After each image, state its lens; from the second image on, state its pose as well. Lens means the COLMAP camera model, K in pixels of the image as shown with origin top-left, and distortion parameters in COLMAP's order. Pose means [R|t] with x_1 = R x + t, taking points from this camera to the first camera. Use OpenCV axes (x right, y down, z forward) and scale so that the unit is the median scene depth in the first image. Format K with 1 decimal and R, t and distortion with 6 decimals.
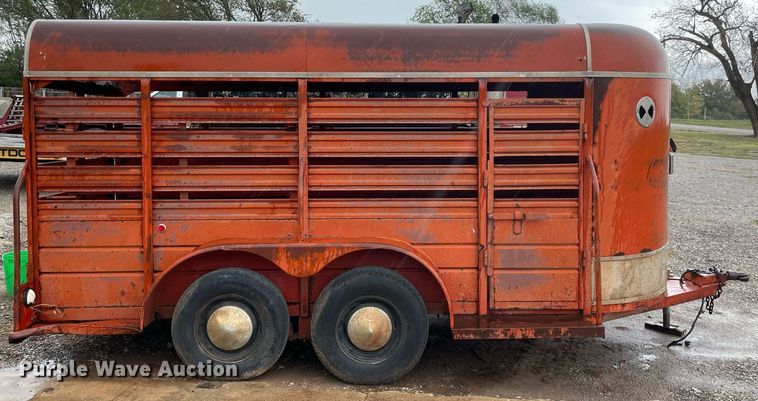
lens RADIAL K [[690.6, 0, 380.0], [0, 690.6, 183.6], [0, 0, 1]] dist [0.059892, -0.006141]
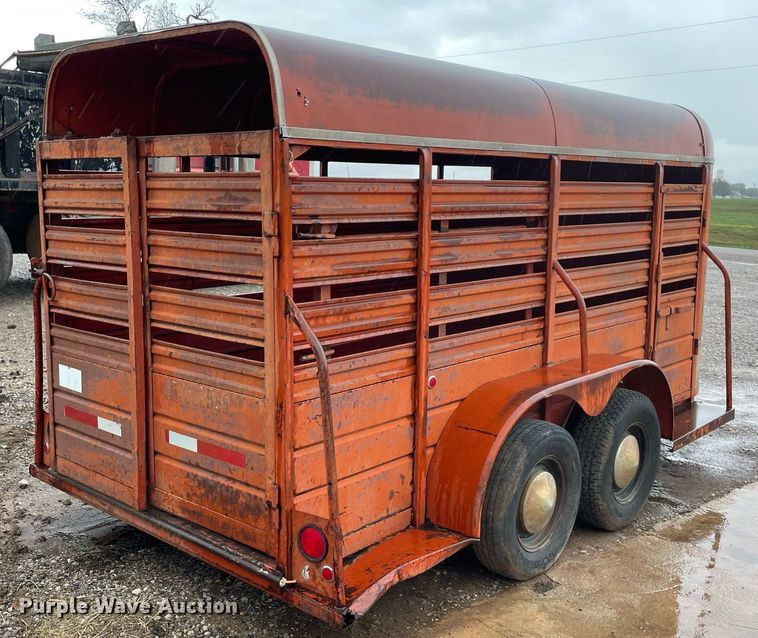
lens RADIAL K [[852.9, 0, 379.0], [0, 852.9, 319.0], [0, 0, 1]] dist [0.055951, -0.029506]
pose [[0.687349, -0.102742, 0.719024, -0.912567], [0.044158, 0.994025, 0.099824, -0.075956], [-0.724984, -0.036863, 0.687779, 0.488897]]
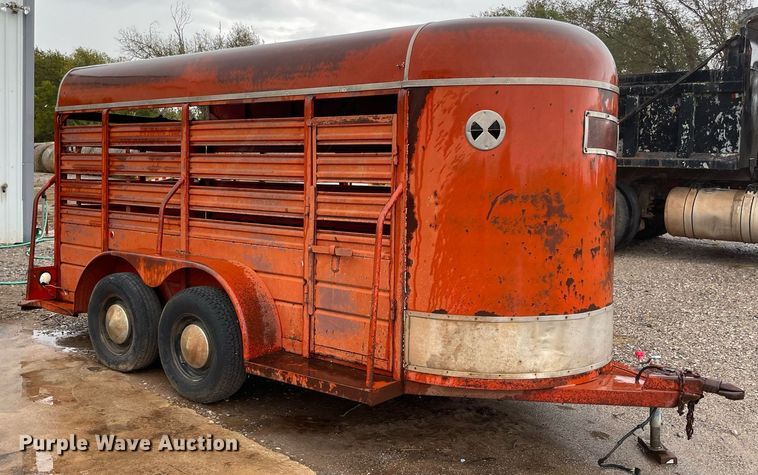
lens RADIAL K [[733.4, 0, 379.0], [0, 733.4, 237.5], [0, 0, 1]] dist [0.062452, -0.004719]
pose [[0.761215, 0.074396, -0.644218, 0.843456], [-0.076537, 0.996761, 0.024673, 0.002680], [0.643967, 0.030525, 0.764444, 0.327958]]
